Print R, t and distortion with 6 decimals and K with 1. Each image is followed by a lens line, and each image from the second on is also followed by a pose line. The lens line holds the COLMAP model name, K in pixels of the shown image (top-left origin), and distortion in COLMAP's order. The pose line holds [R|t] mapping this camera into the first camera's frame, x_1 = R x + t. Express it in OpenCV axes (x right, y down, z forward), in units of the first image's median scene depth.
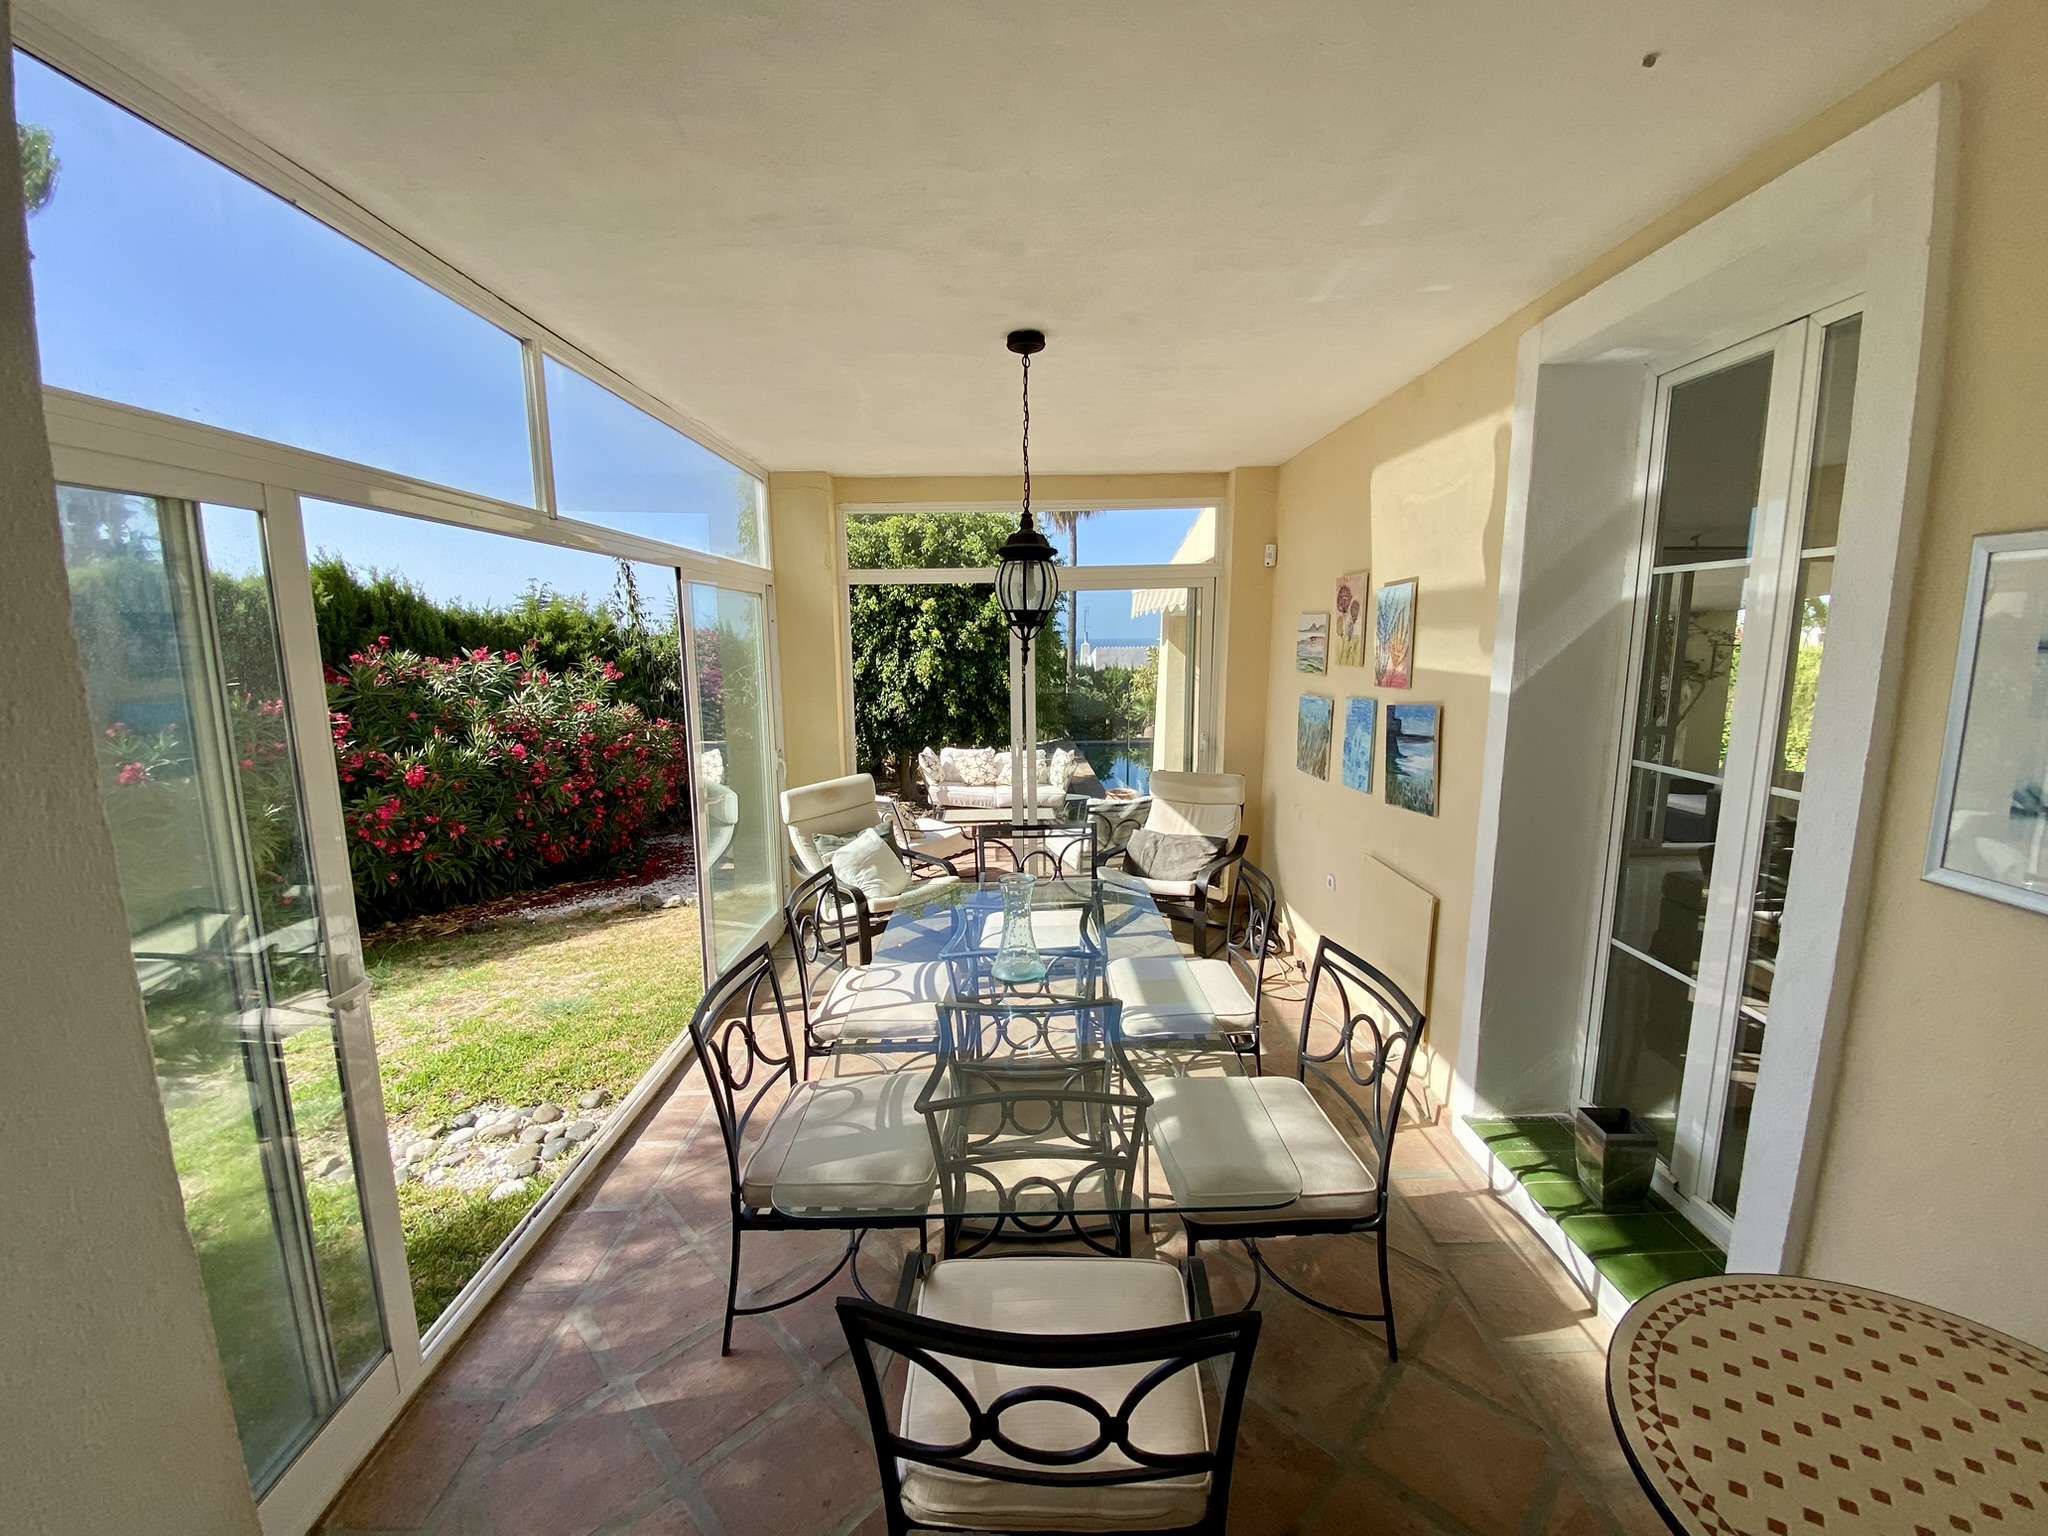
lens RADIAL K [[824.7, 0, 1024.0], [0, 824.7, 771.7], [0, 0, 1]] dist [0.014124, -0.017652]
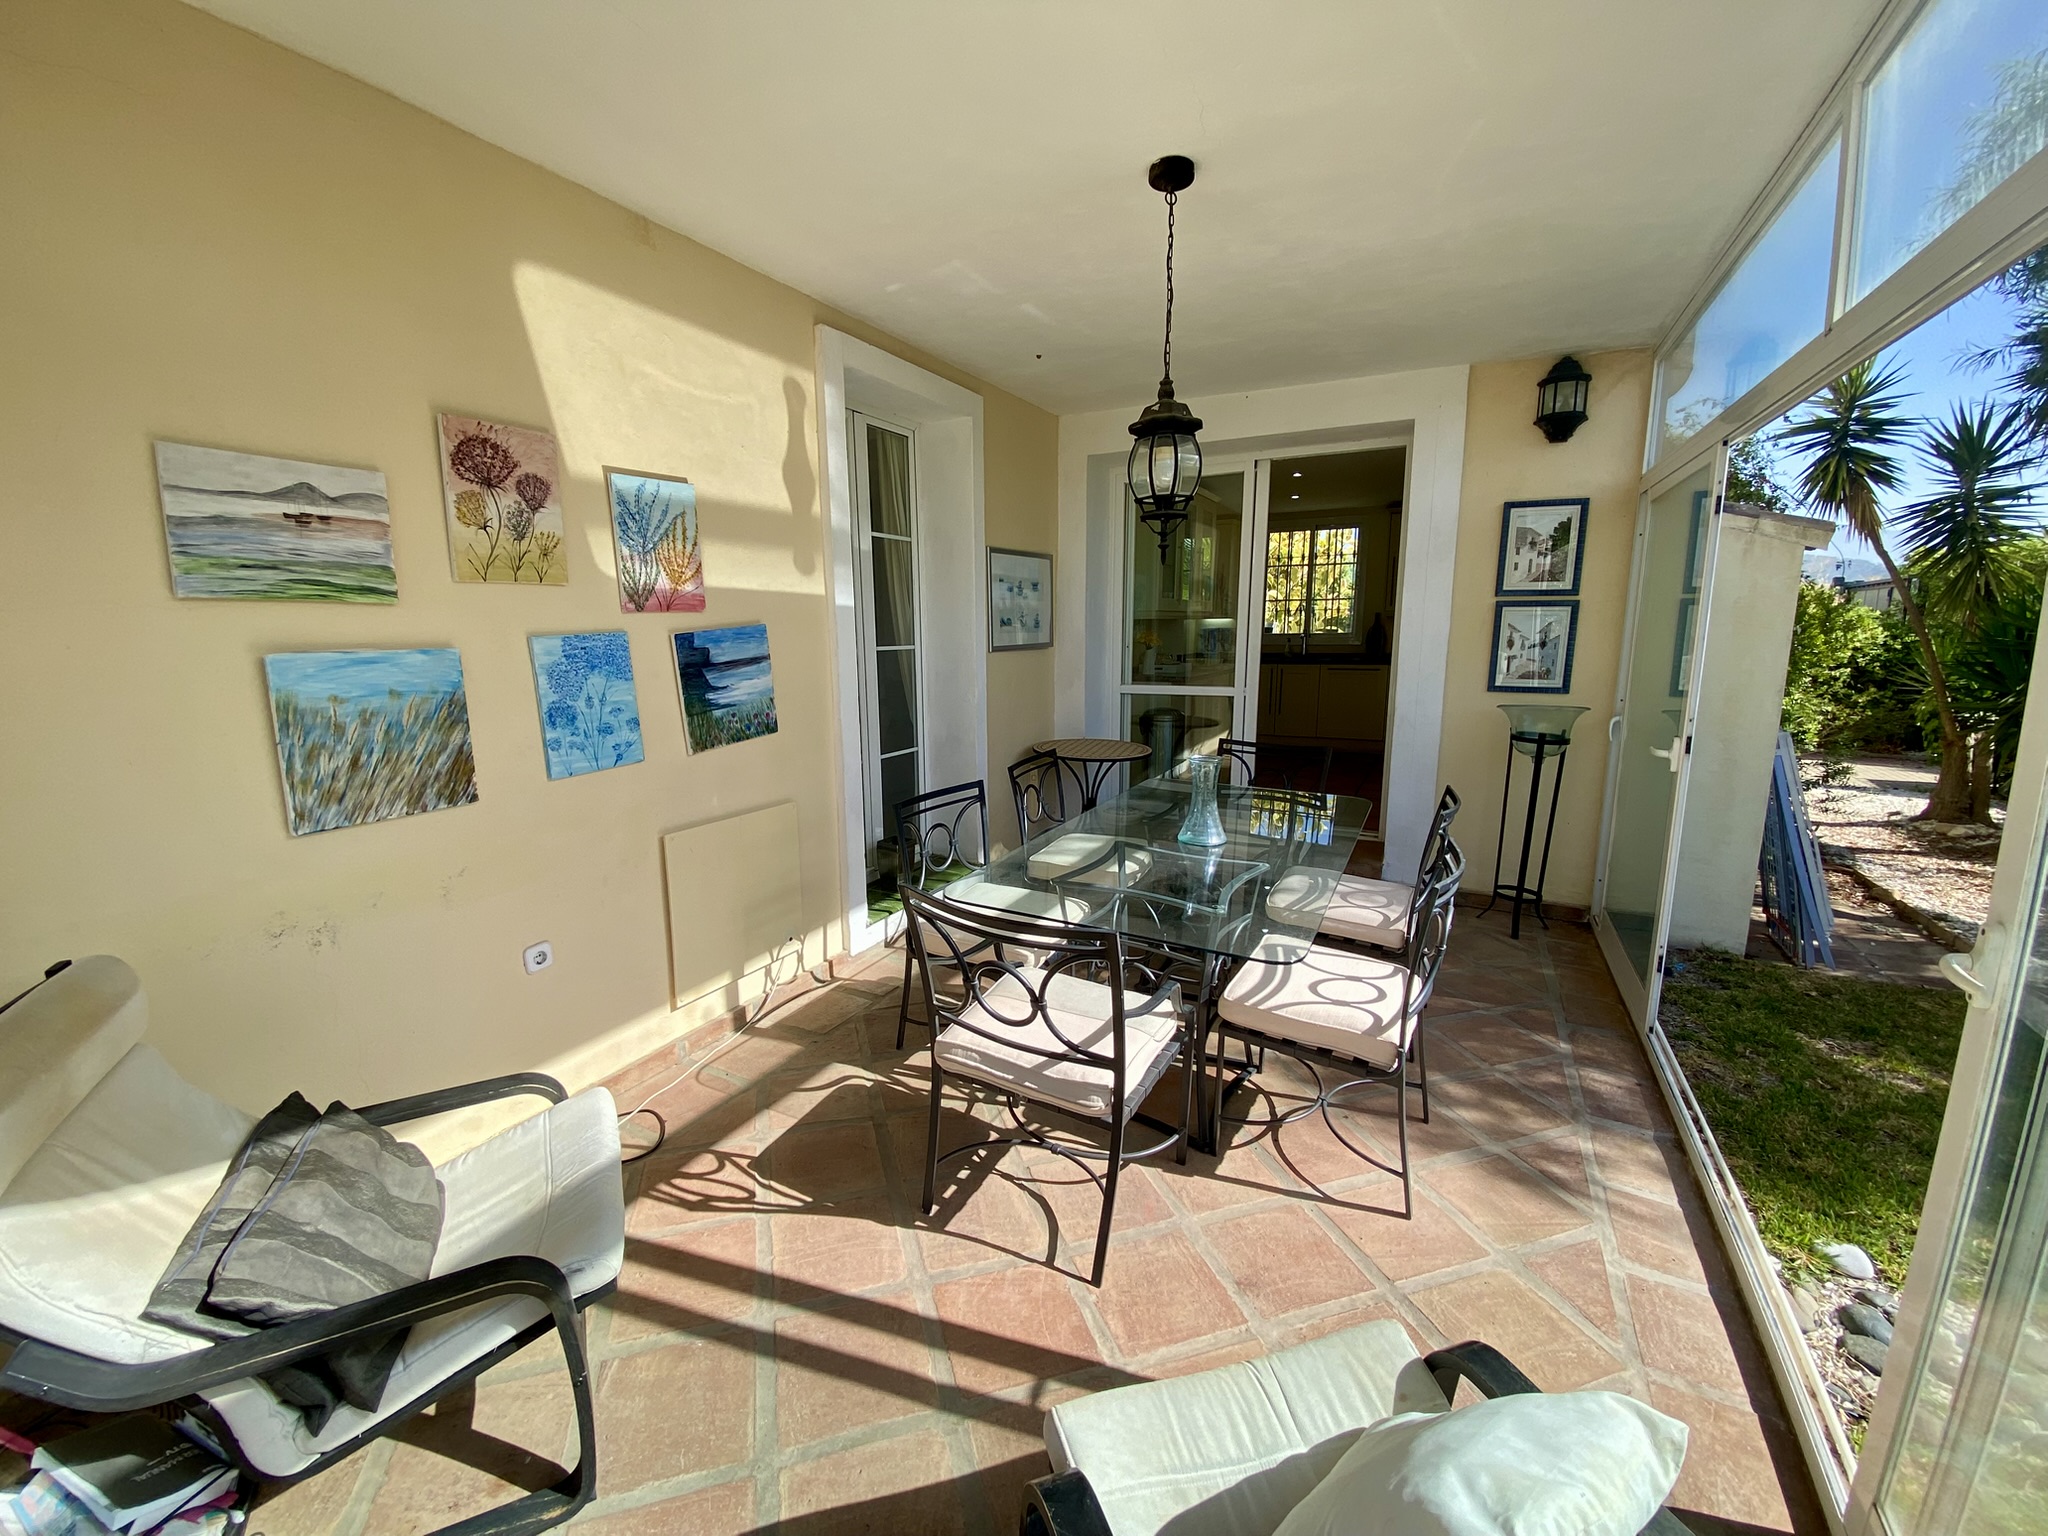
lens RADIAL K [[824.7, 0, 1015.0], [0, 824.7, 773.9], [0, 0, 1]] dist [0.014124, -0.017652]
pose [[-0.886293, -0.067696, 0.458150, -0.239623], [0.088663, 0.946159, 0.311322, -0.183444], [-0.454558, 0.316544, -0.832572, 1.662631]]
